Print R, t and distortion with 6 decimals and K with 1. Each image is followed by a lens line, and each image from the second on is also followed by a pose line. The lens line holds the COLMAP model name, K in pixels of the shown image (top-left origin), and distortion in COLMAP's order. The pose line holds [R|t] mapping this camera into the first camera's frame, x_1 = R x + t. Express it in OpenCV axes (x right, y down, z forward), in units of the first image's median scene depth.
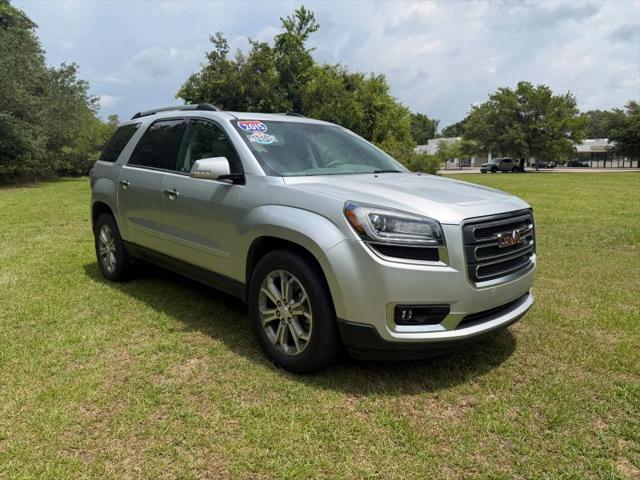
lens RADIAL K [[475.0, 0, 320.0], [0, 475.0, 224.8], [0, 0, 1]] dist [0.021407, -0.032977]
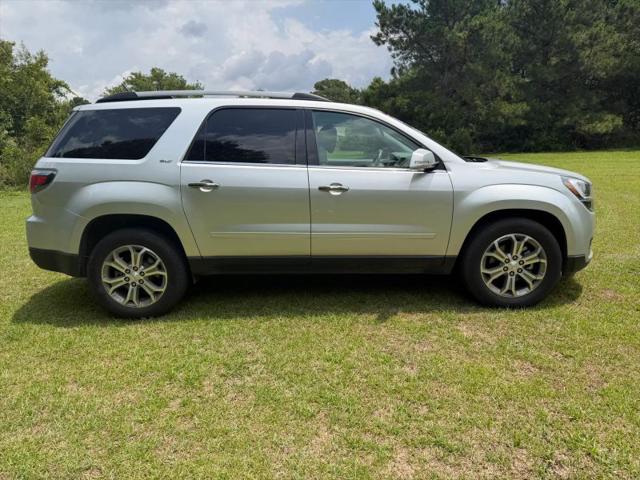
lens RADIAL K [[475.0, 0, 337.5], [0, 475.0, 227.8], [0, 0, 1]] dist [0.021407, -0.032977]
pose [[0.669690, -0.146203, 0.728107, -1.080974], [0.119657, 0.988863, 0.088505, -0.076225], [-0.732938, 0.027852, 0.679725, 0.372150]]
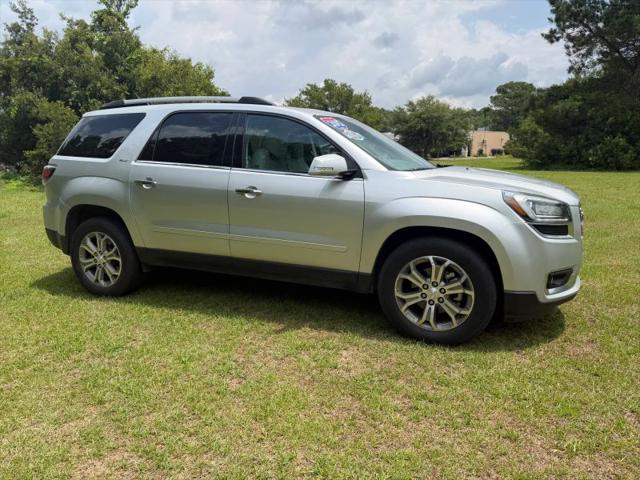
lens RADIAL K [[475.0, 0, 323.5], [0, 475.0, 231.0], [0, 0, 1]] dist [0.021407, -0.032977]
pose [[0.908411, -0.073378, 0.411588, -0.609470], [0.060463, 0.997185, 0.044332, -0.022064], [-0.413682, -0.015386, 0.910291, 0.077257]]
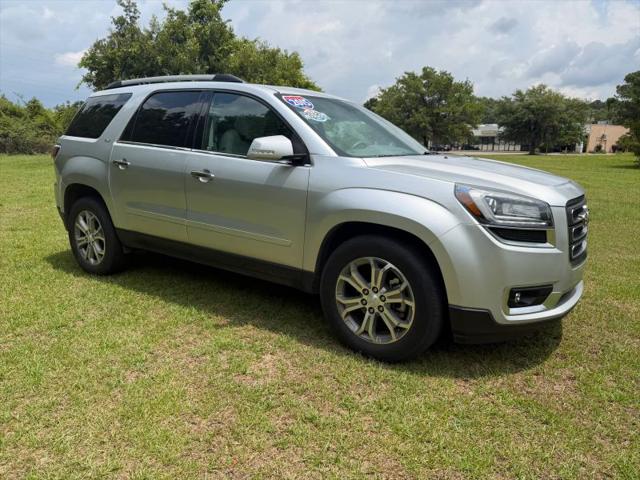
lens RADIAL K [[475.0, 0, 323.2], [0, 475.0, 234.1], [0, 0, 1]] dist [0.021407, -0.032977]
pose [[0.976851, -0.024973, 0.212458, -0.301385], [0.012256, 0.998065, 0.060964, -0.007545], [-0.213570, -0.056949, 0.975267, 0.077454]]
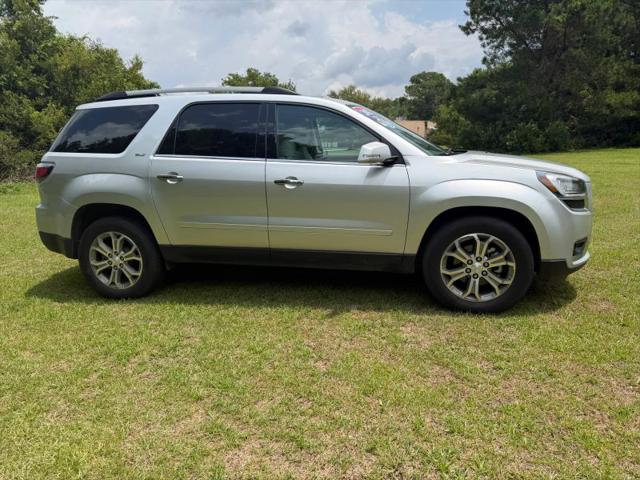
lens RADIAL K [[475.0, 0, 331.8], [0, 475.0, 237.7], [0, 0, 1]] dist [0.021407, -0.032977]
pose [[0.813771, -0.139673, 0.564153, -0.849253], [0.106754, 0.990099, 0.091141, -0.035012], [-0.571298, -0.013942, 0.820624, 0.173983]]
